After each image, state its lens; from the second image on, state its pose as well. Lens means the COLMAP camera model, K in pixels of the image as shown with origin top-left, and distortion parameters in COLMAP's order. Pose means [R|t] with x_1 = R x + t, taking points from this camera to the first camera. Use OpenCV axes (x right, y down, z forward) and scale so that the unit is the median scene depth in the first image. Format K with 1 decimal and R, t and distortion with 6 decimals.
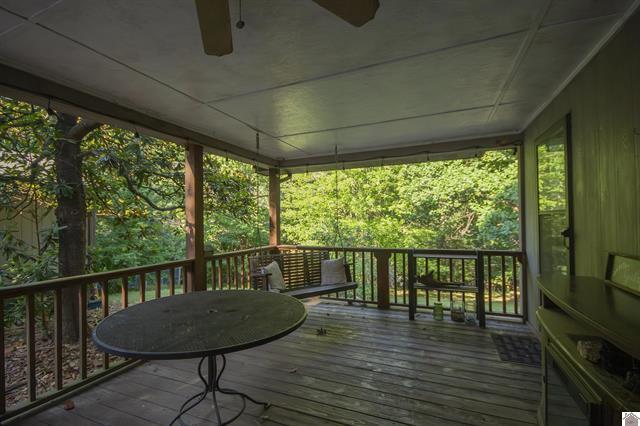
lens RADIAL K [[303.5, 0, 317.6], [0, 303.5, 215.4], [0, 0, 1]] dist [0.002259, -0.000091]
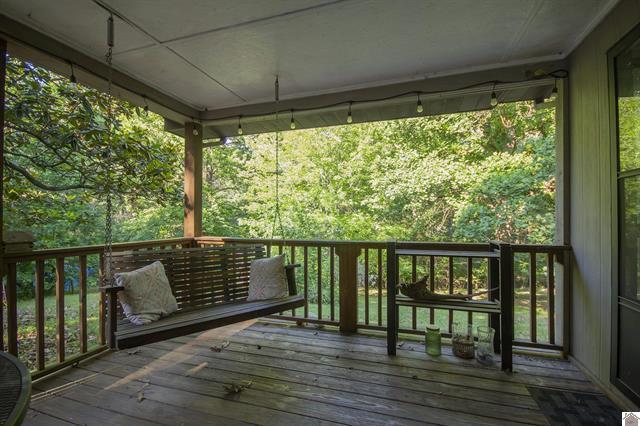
lens RADIAL K [[303.5, 0, 317.6], [0, 303.5, 215.4], [0, 0, 1]] dist [0.002259, -0.000091]
pose [[0.996160, 0.011375, 0.086804, 0.085370], [-0.012023, 0.999904, 0.006952, 0.045942], [-0.086717, -0.007969, 0.996201, 0.332289]]
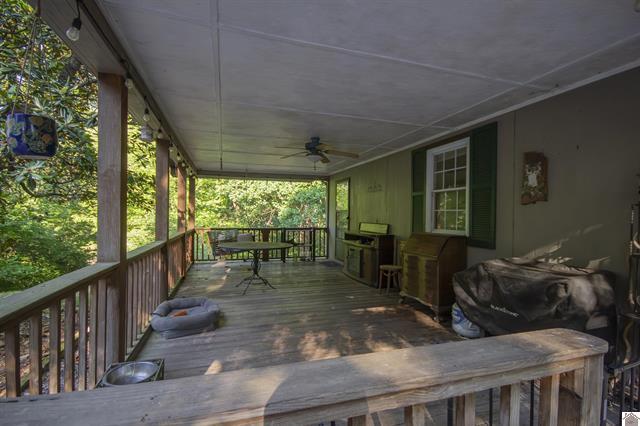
lens RADIAL K [[295.0, 0, 316.4], [0, 295.0, 214.4], [0, 0, 1]] dist [0.019759, -0.016352]
pose [[0.773221, 0.020648, 0.633800, -0.635321], [-0.029855, 0.999547, 0.003860, 0.011604], [-0.633433, -0.021907, 0.773487, -0.526529]]
